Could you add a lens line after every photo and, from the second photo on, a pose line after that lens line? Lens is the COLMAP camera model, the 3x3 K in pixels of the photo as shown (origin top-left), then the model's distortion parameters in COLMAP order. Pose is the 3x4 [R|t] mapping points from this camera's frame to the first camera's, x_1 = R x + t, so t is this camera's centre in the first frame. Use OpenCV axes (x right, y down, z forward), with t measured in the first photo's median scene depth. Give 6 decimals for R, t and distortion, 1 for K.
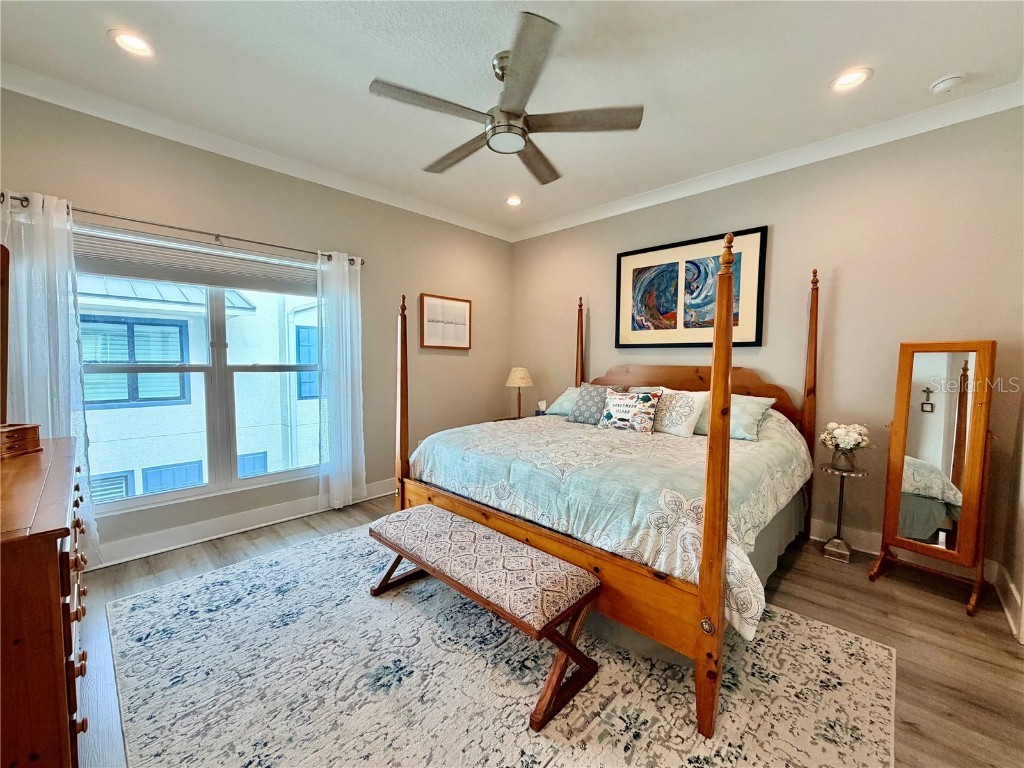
lens RADIAL K [[405.7, 0, 513.1], [0, 405.7, 380.4], [0, 0, 1]] dist [-0.003979, -0.000119]
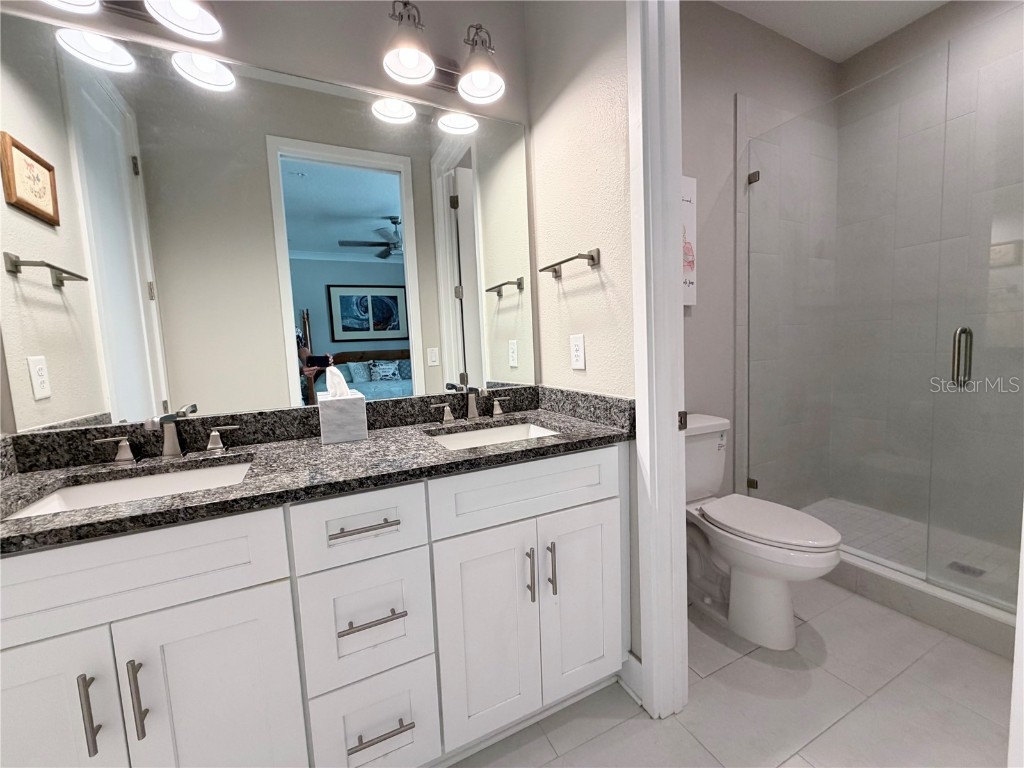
lens RADIAL K [[405.7, 0, 512.0], [0, 405.7, 384.5], [0, 0, 1]] dist [-0.003979, -0.000119]
pose [[0.355996, -0.111295, 0.927836, -1.060249], [0.113579, 0.990675, 0.075254, 0.047993], [-0.927560, 0.078592, 0.365317, -0.257931]]
